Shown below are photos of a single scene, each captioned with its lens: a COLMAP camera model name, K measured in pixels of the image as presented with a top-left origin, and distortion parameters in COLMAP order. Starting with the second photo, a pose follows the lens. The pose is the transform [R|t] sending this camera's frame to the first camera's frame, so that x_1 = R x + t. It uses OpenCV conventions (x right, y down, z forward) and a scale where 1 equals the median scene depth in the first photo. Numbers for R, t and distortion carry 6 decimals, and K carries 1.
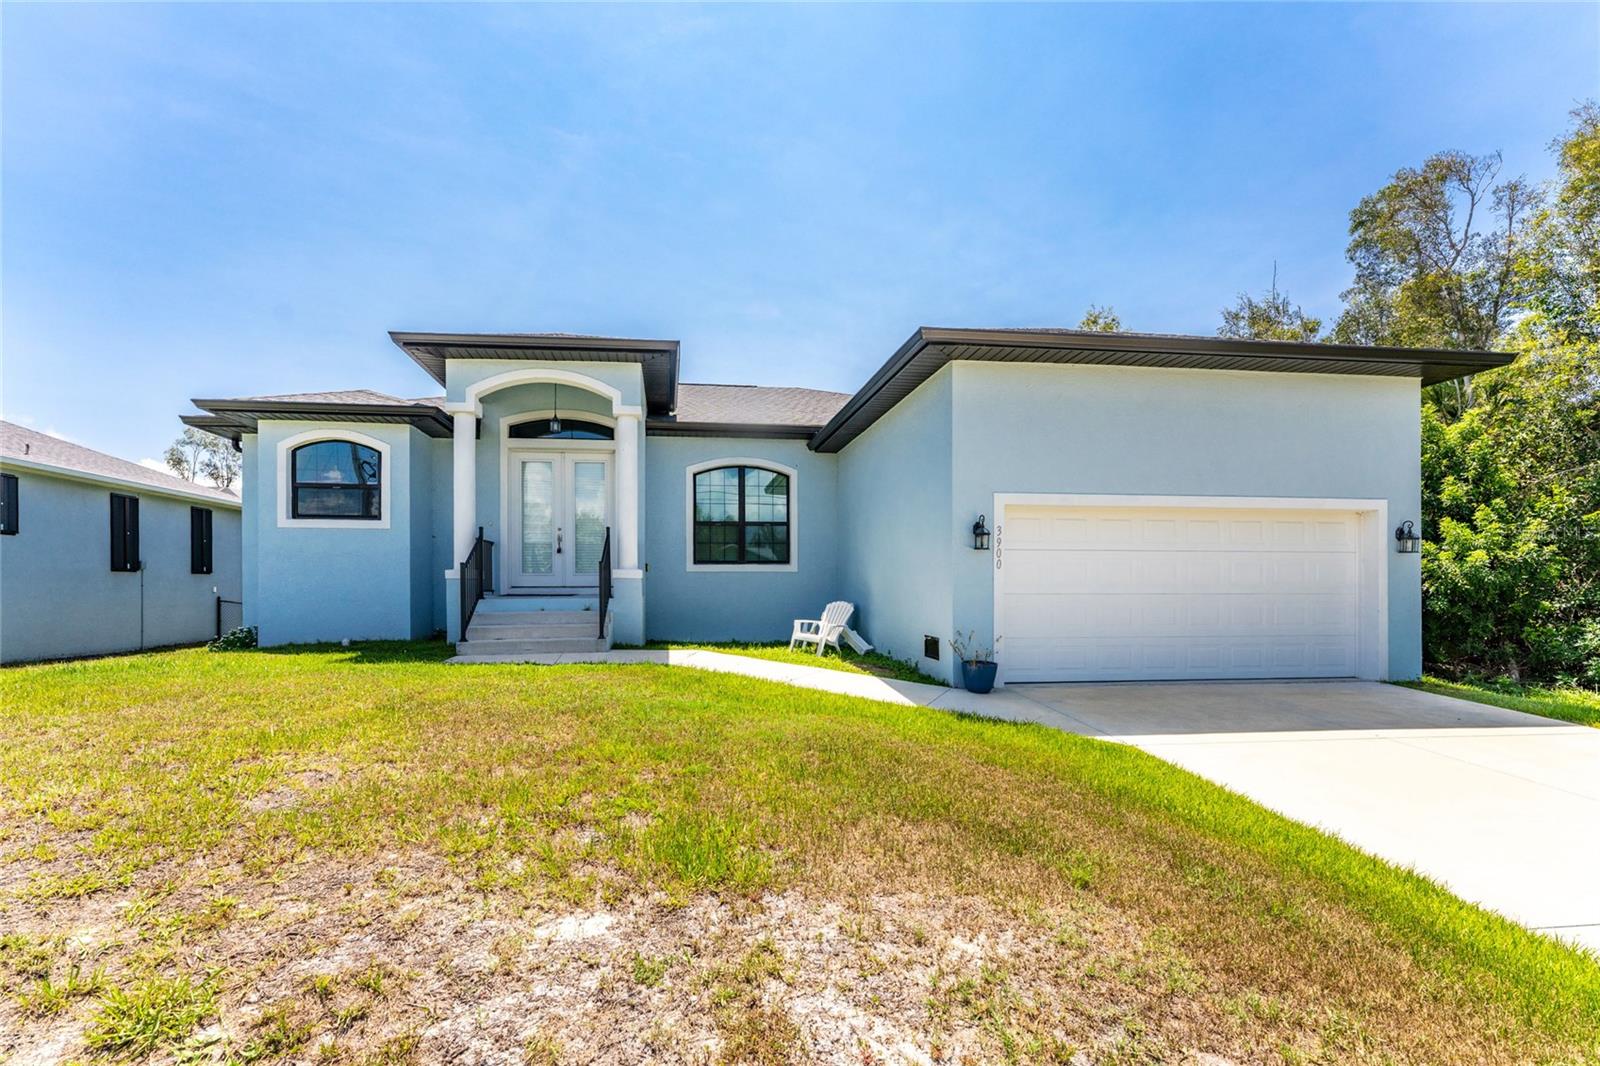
lens RADIAL K [[671.5, 0, 725.3], [0, 671.5, 594.3], [0, 0, 1]] dist [-0.018773, -0.000333]
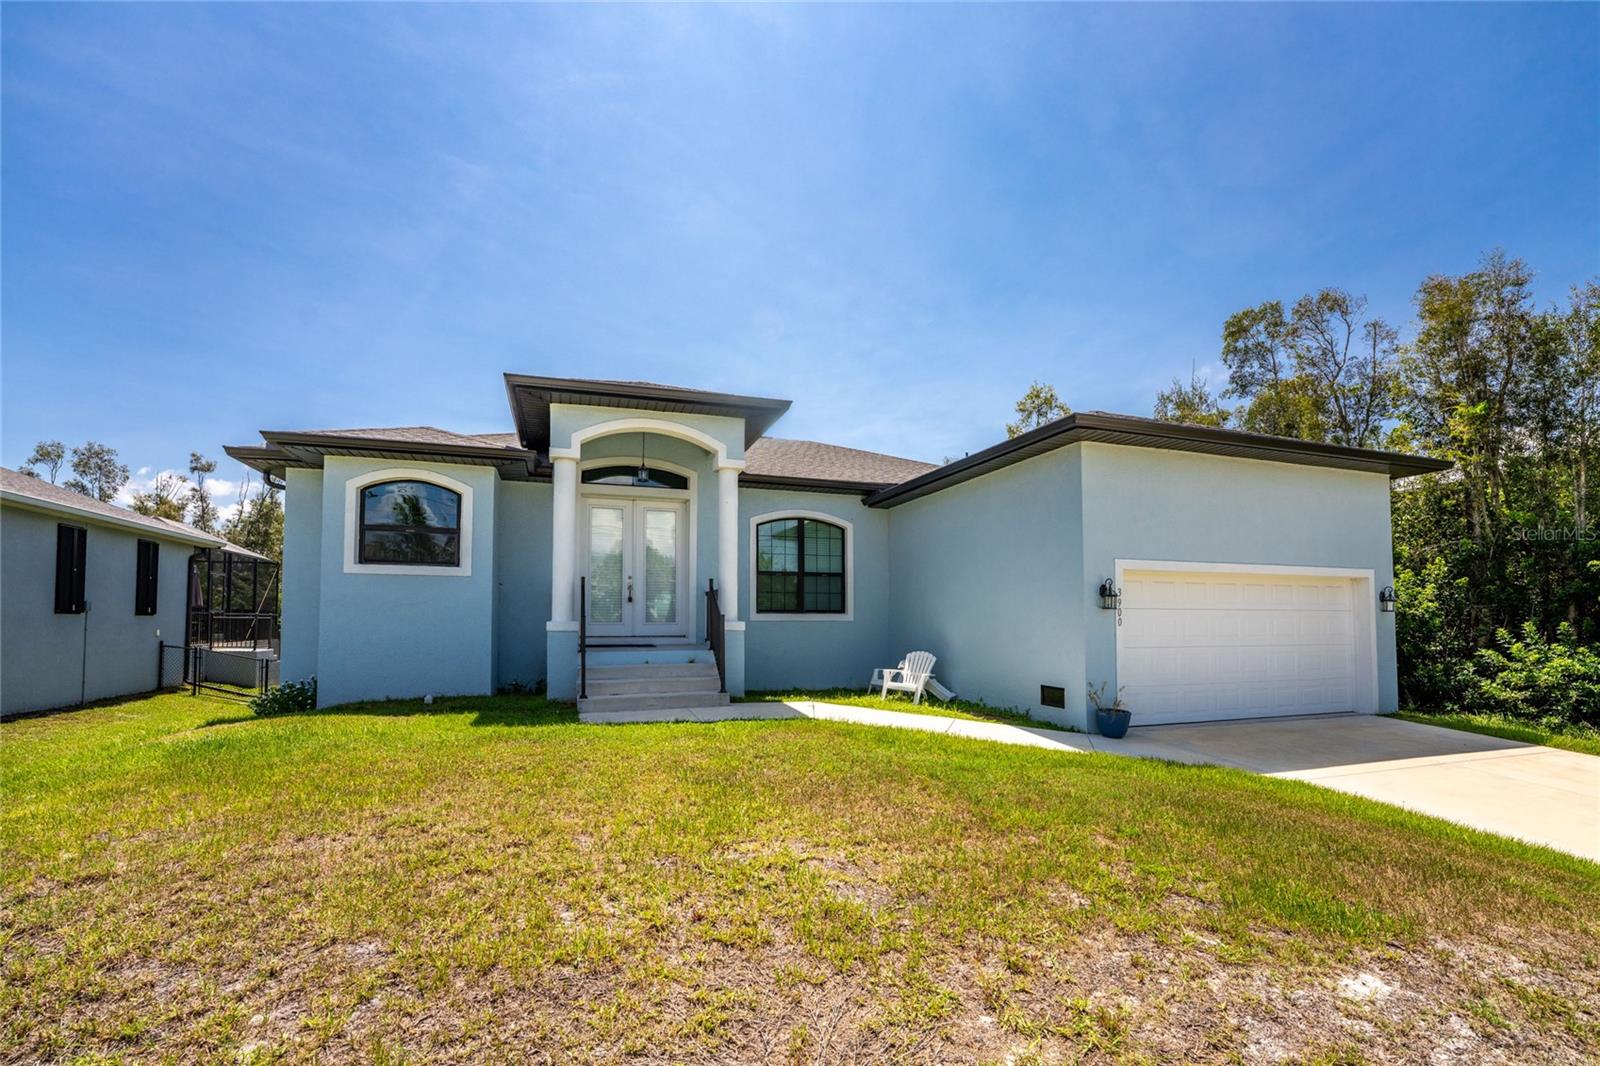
lens RADIAL K [[671.5, 0, 749.4], [0, 671.5, 585.0], [0, 0, 1]] dist [-0.018773, -0.000333]
pose [[0.982054, 0.013466, 0.188117, -0.304824], [-0.000260, 0.997543, -0.070052, -0.020851], [-0.188598, 0.068746, 0.979645, 0.013262]]
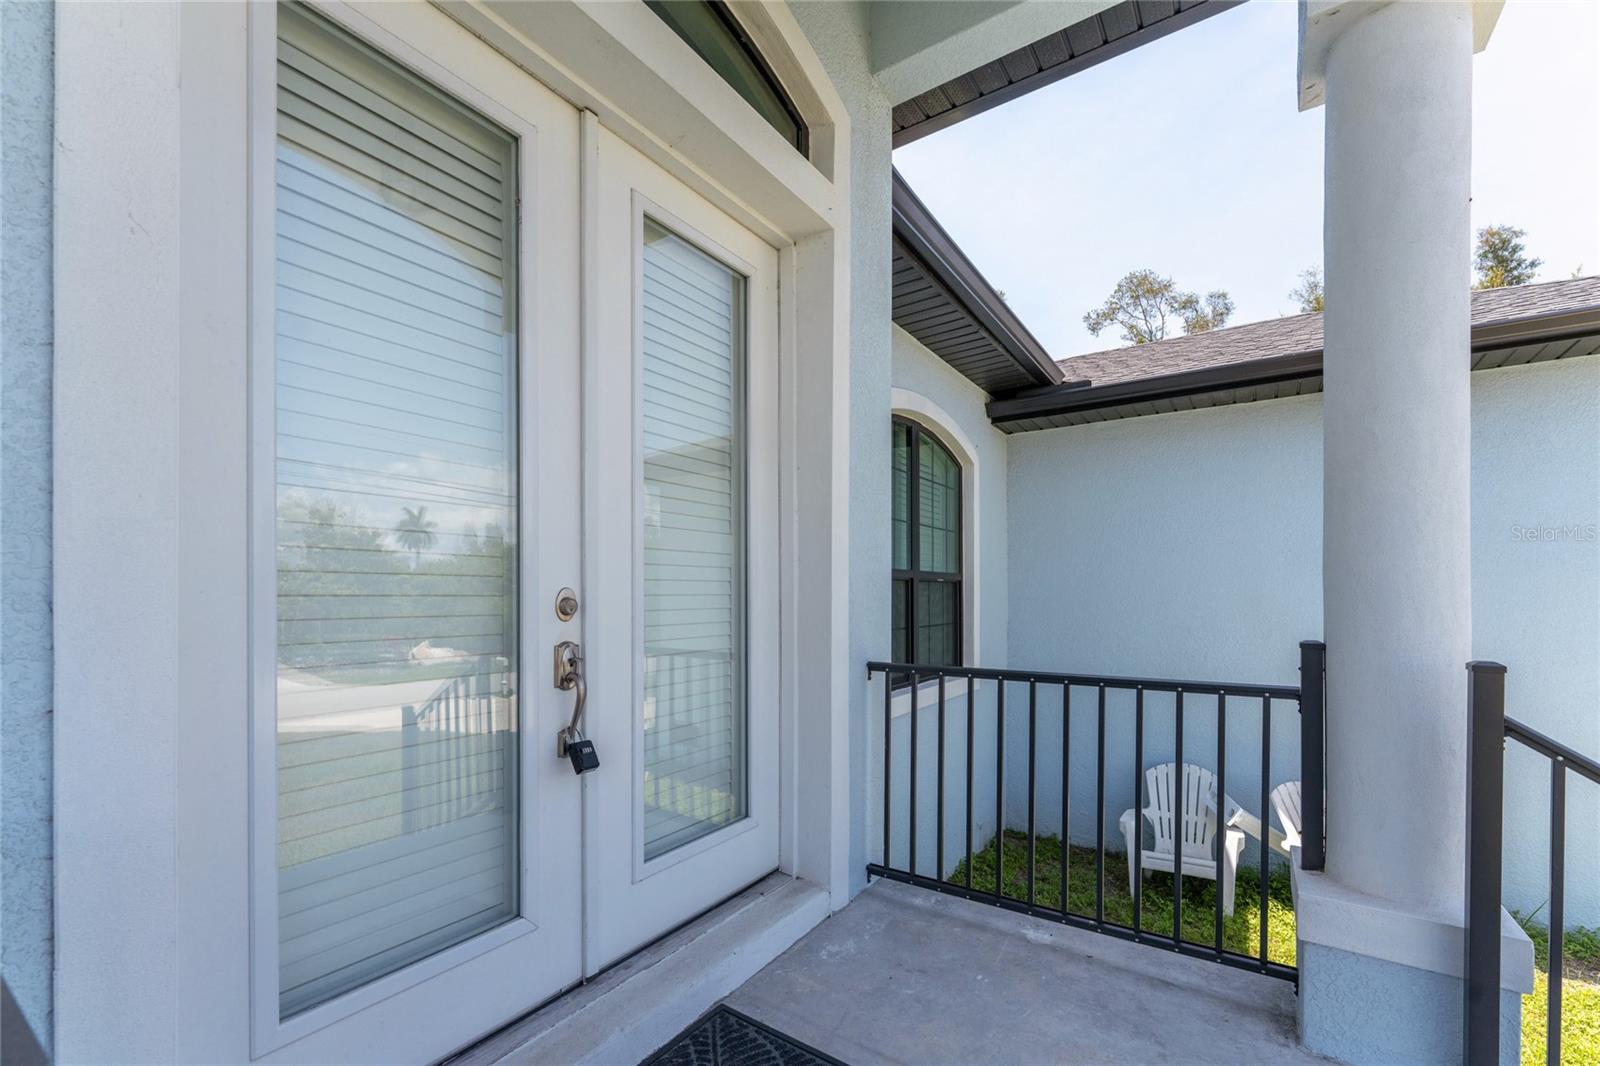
lens RADIAL K [[671.5, 0, 734.0], [0, 671.5, 598.2], [0, 0, 1]] dist [-0.018773, -0.000333]
pose [[0.660885, -0.003841, 0.750478, -0.398018], [0.018155, 0.999776, -0.010870, -0.114561], [-0.750268, 0.020809, 0.660806, 1.030550]]
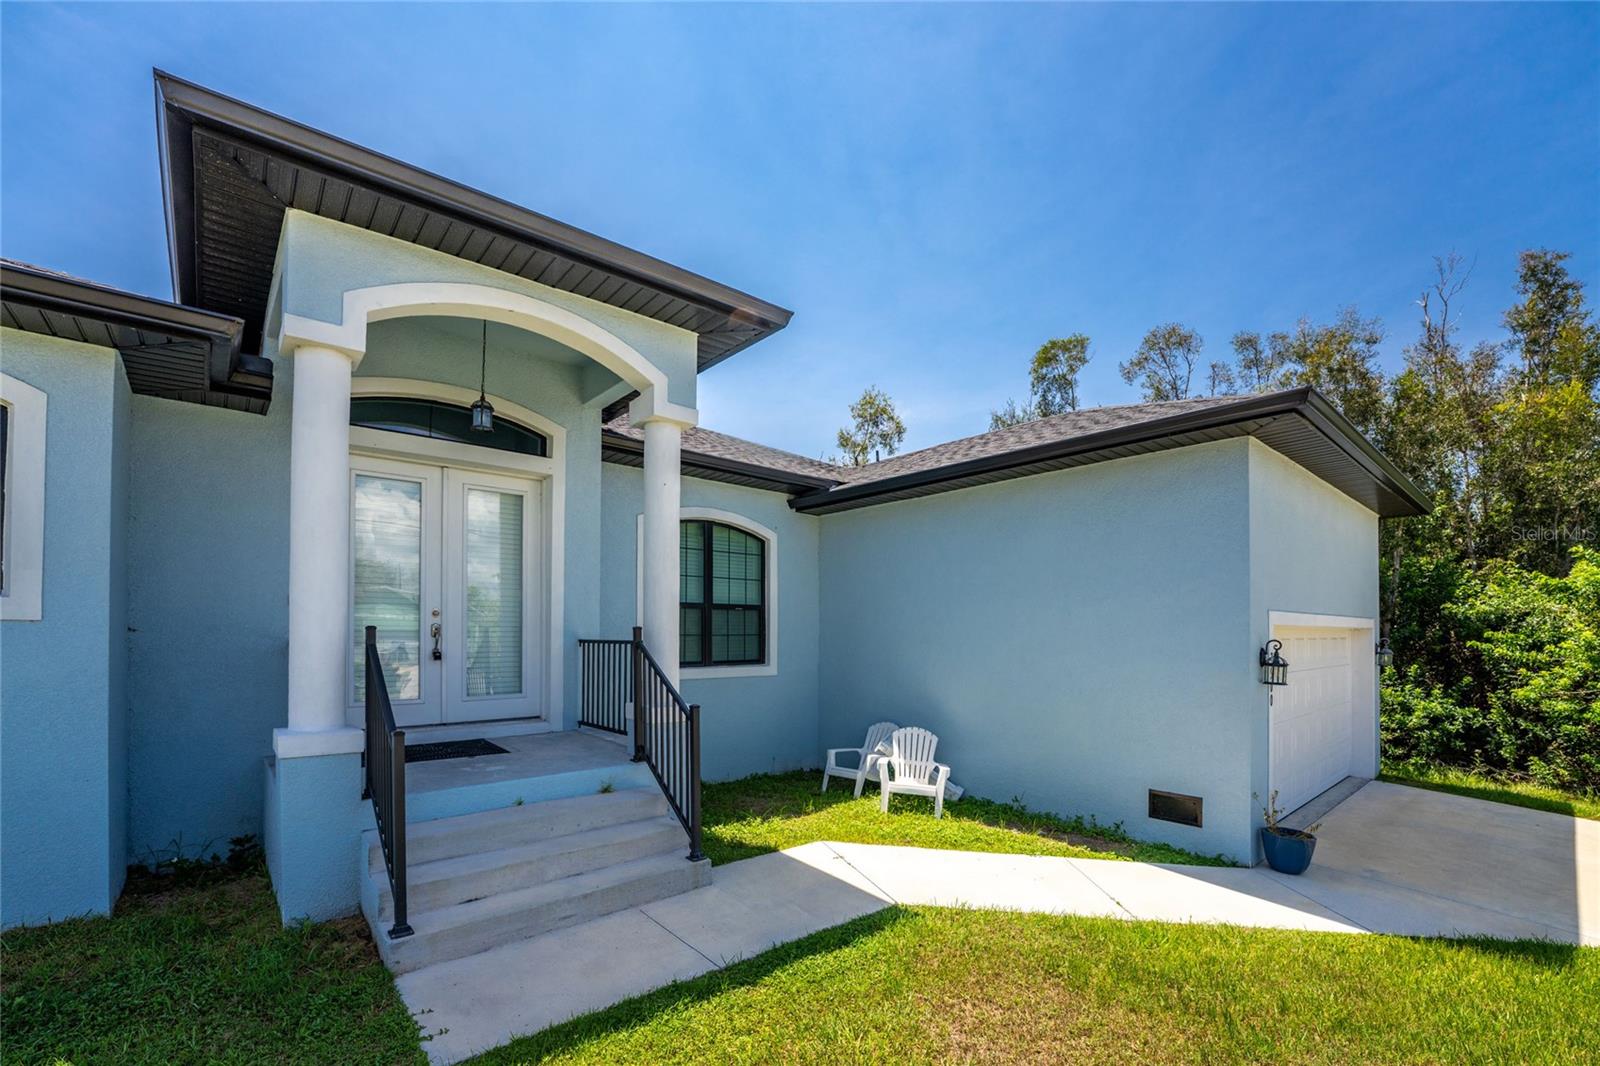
lens RADIAL K [[671.5, 0, 753.7], [0, 671.5, 617.1], [0, 0, 1]] dist [-0.018773, -0.000333]
pose [[0.824591, 0.012461, 0.565593, -0.398154], [0.005617, 0.999528, -0.030209, -0.091620], [-0.565702, 0.028087, 0.824131, 0.518007]]
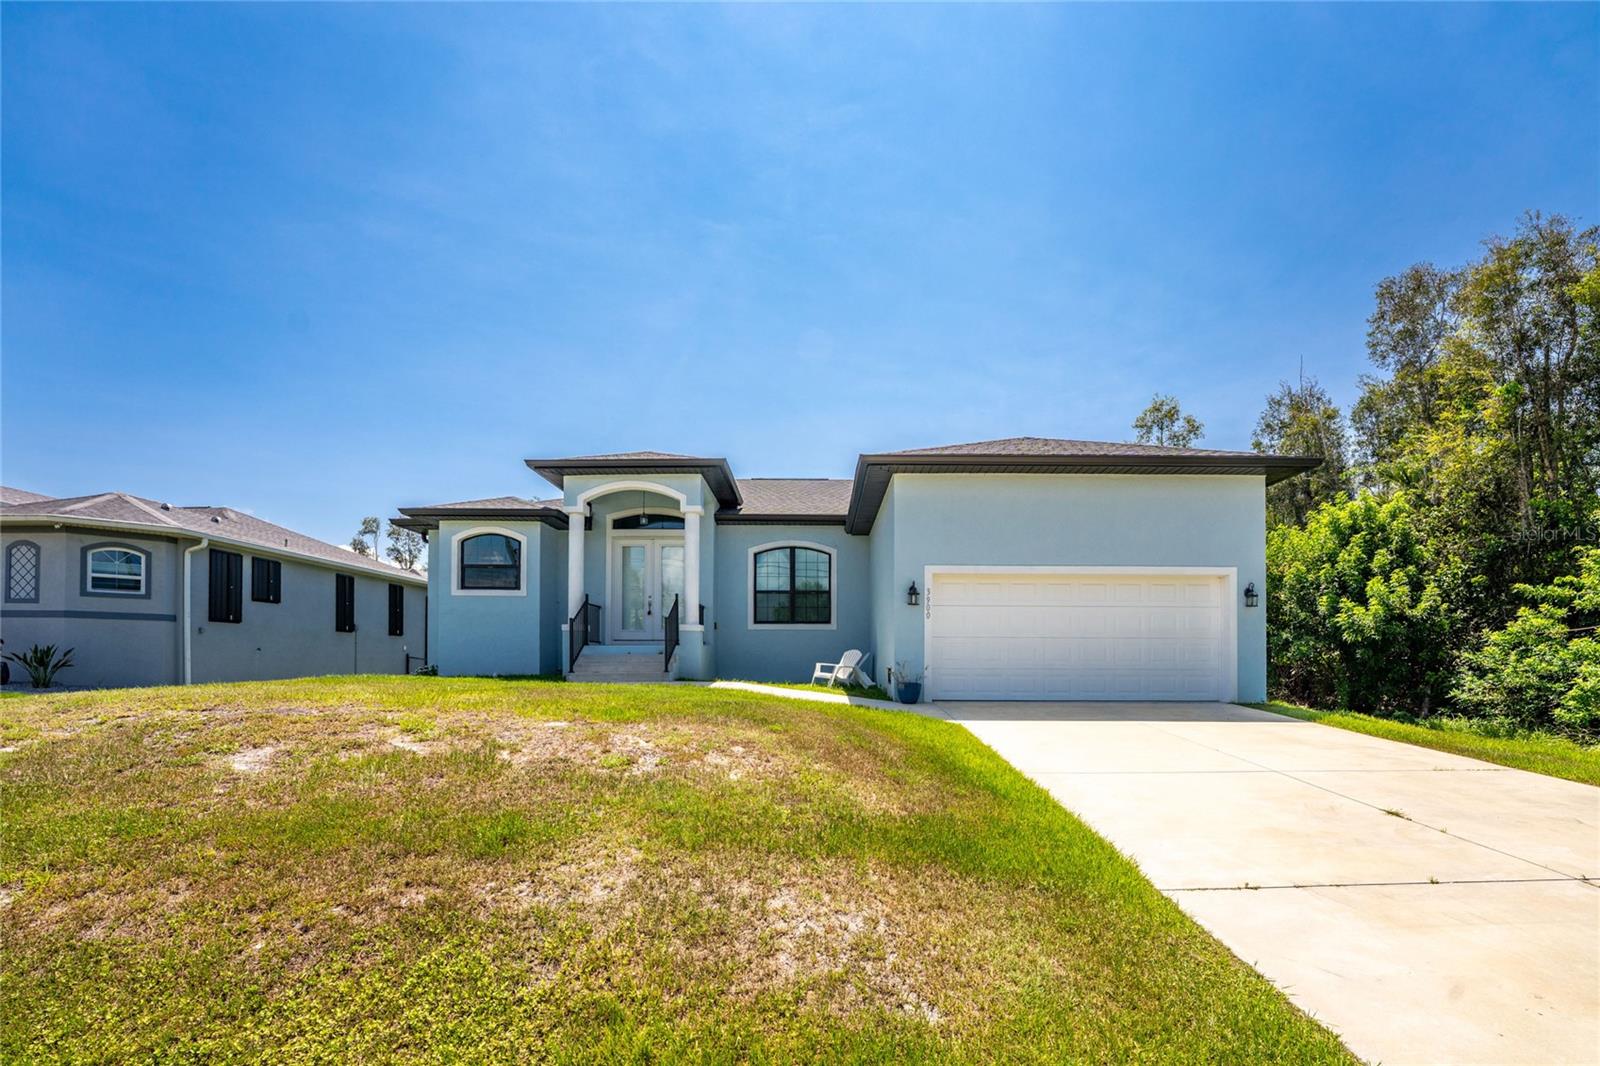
lens RADIAL K [[671.5, 0, 801.2], [0, 671.5, 669.3], [0, 0, 1]] dist [-0.018773, -0.000333]
pose [[0.994103, 0.006040, -0.108274, 0.224596], [-0.006623, 0.999965, -0.005032, 0.059458], [0.108240, 0.005720, 0.994108, -0.335552]]
